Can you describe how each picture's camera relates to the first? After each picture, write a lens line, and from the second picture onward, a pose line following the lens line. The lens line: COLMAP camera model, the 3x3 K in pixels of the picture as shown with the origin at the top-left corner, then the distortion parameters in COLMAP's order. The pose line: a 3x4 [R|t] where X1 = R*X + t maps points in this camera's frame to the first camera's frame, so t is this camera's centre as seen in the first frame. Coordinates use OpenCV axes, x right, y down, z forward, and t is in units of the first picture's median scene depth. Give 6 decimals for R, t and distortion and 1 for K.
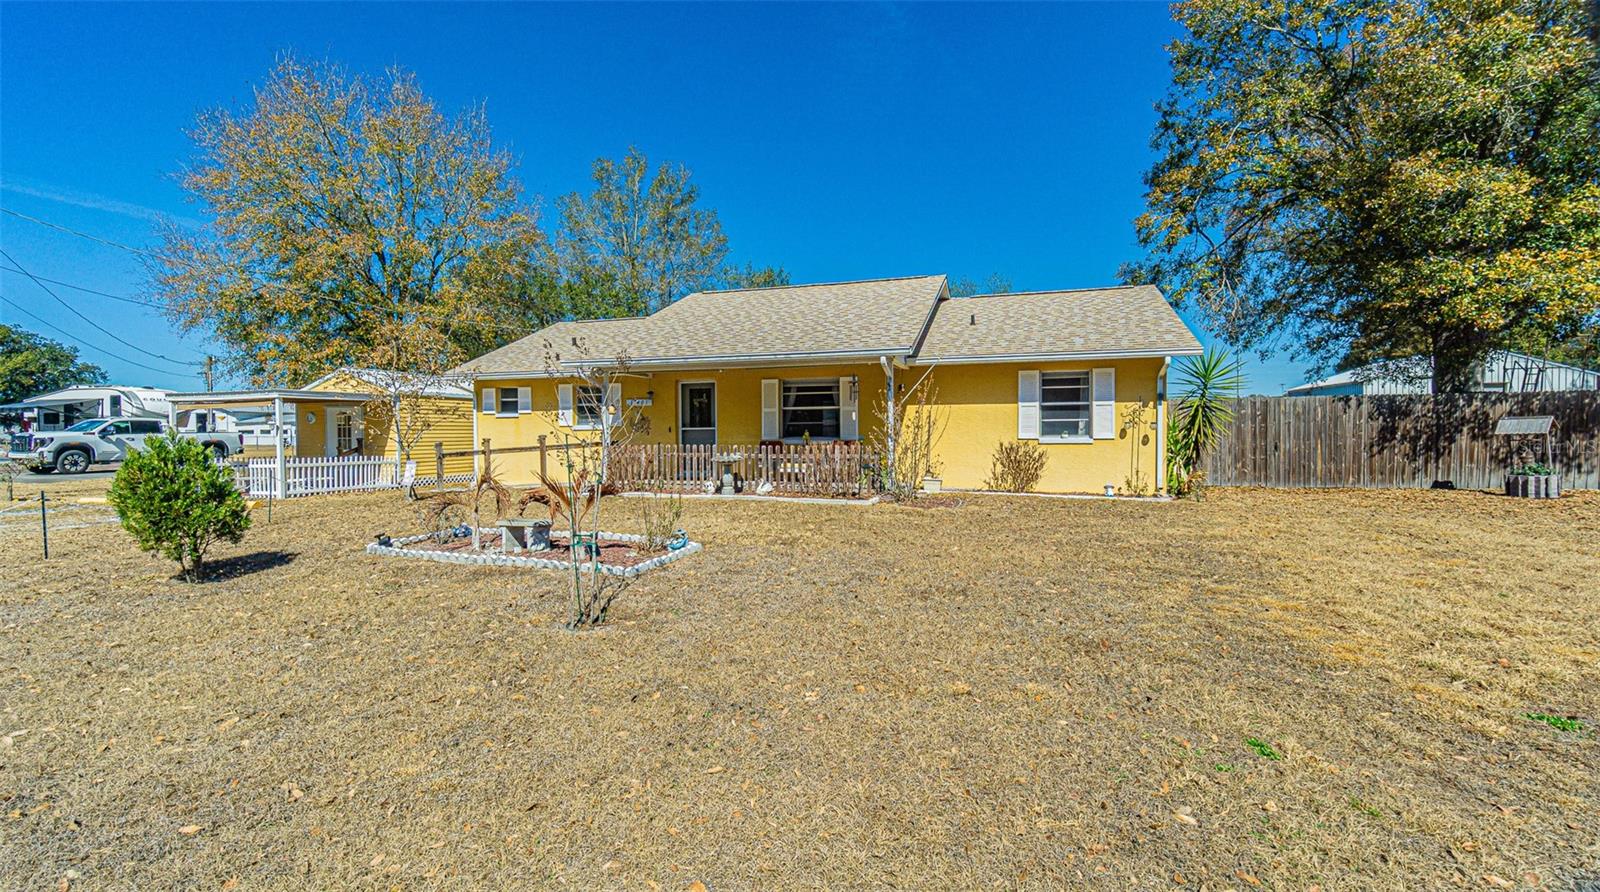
lens RADIAL K [[688.5, 0, 791.6], [0, 688.5, 446.4], [0, 0, 1]] dist [-0.008641, 0.003779]
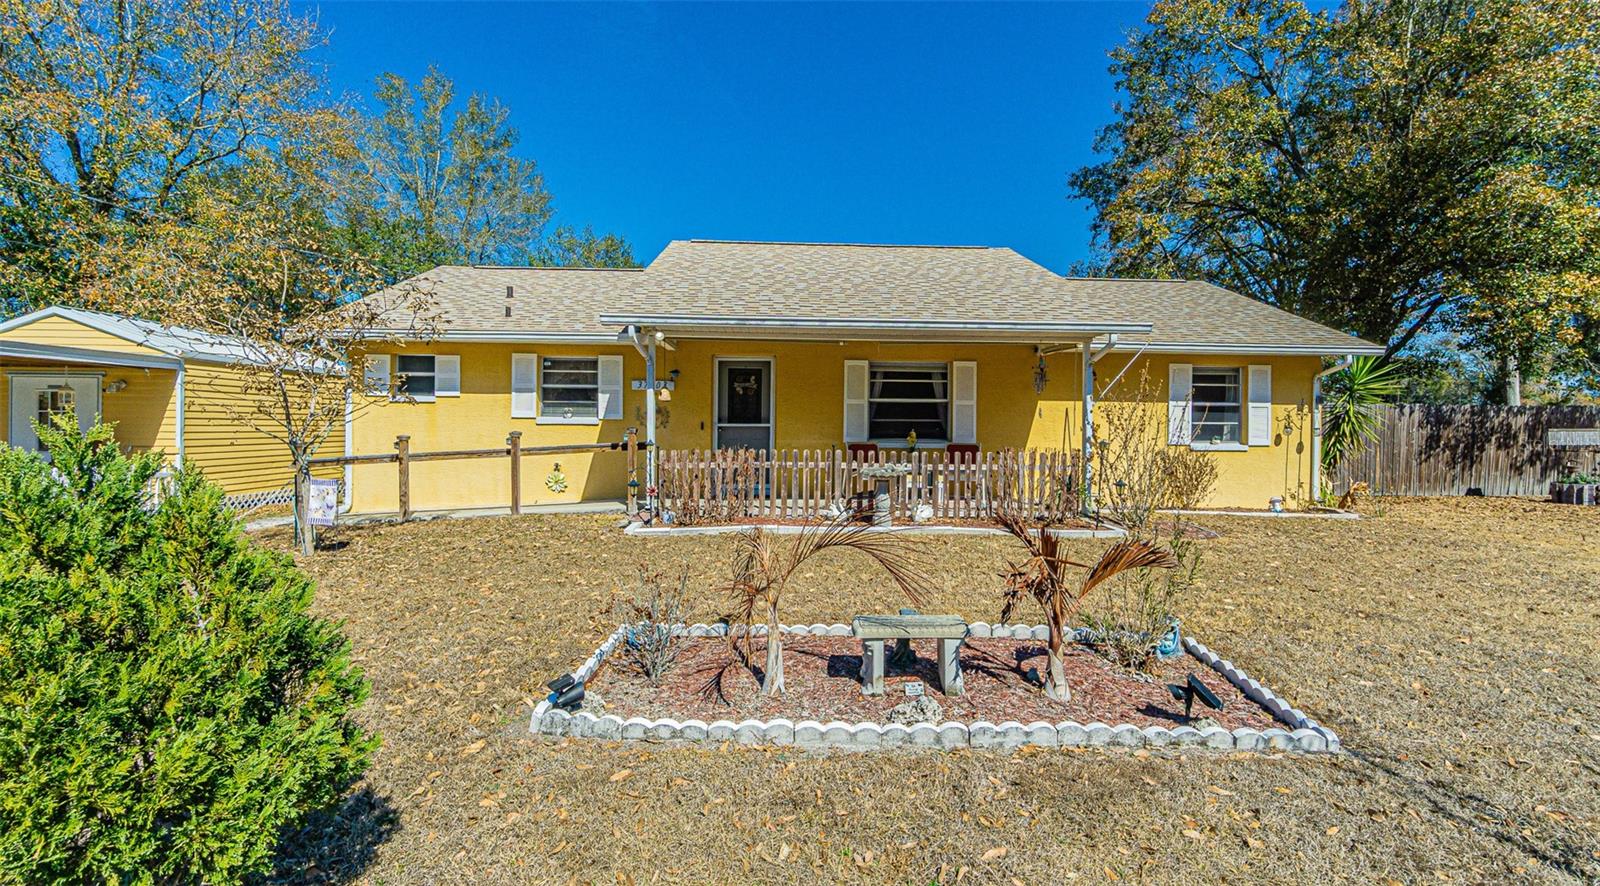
lens RADIAL K [[700.1, 0, 802.7], [0, 700.1, 453.5], [0, 0, 1]] dist [-0.014202, 0.000302]
pose [[0.940496, 0.003013, 0.339793, -0.348733], [-0.008023, 0.999879, 0.013341, -0.007266], [-0.339711, -0.015273, 0.940406, 0.326213]]
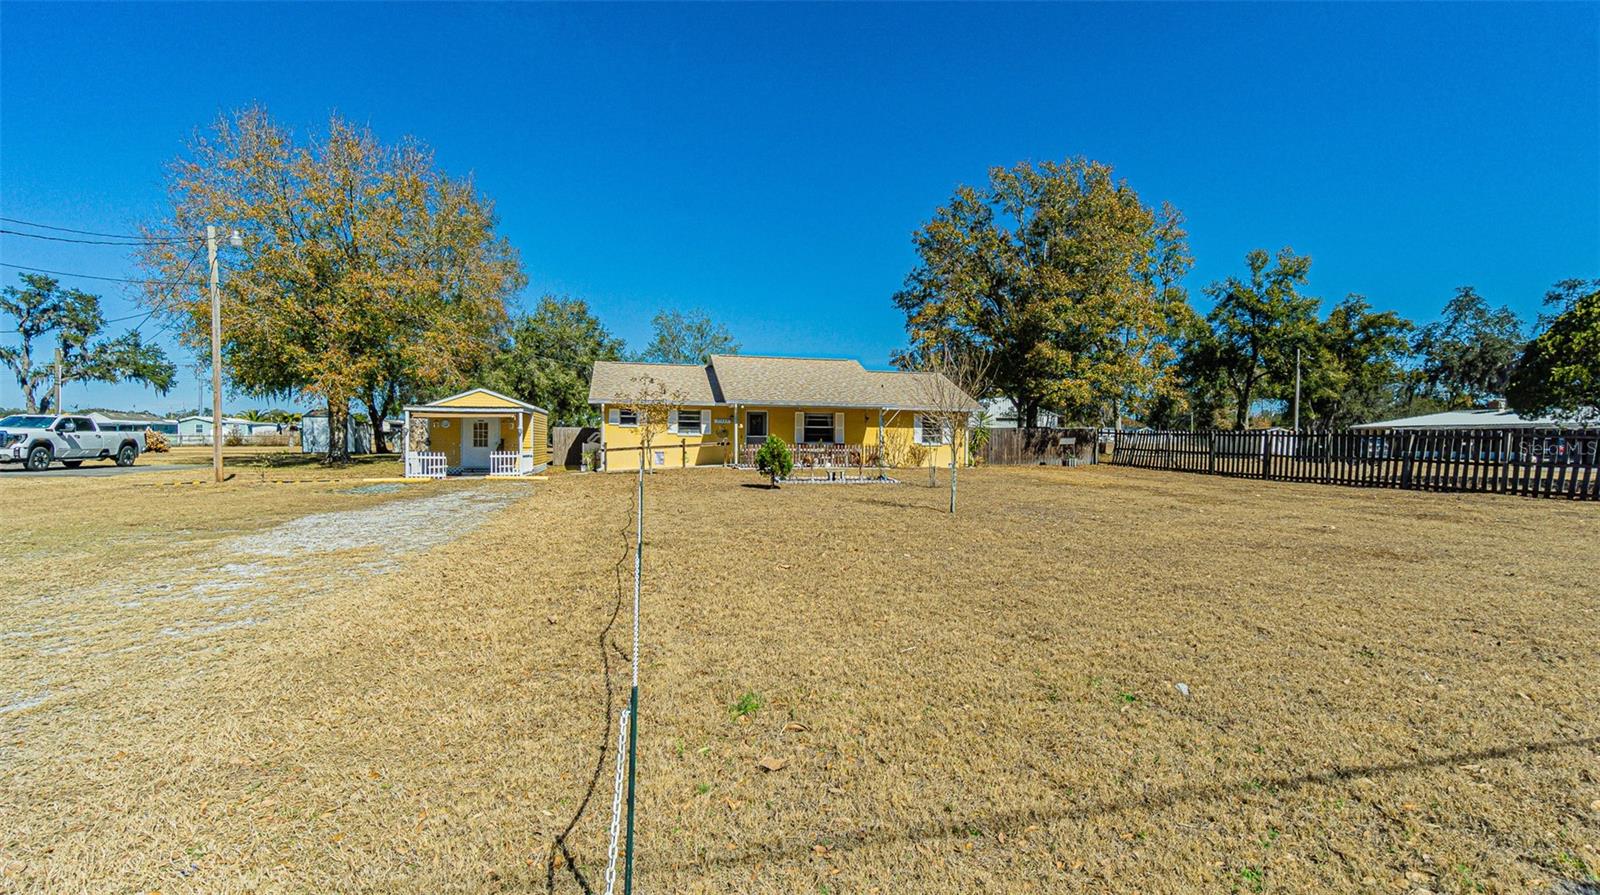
lens RADIAL K [[688.5, 0, 806.9], [0, 688.5, 449.2], [0, 0, 1]] dist [-0.008641, 0.003779]
pose [[0.856952, 0.008852, 0.515319, -1.043176], [-0.001393, 0.999889, -0.014859, 0.037474], [-0.515394, 0.012016, 0.856869, -0.690704]]
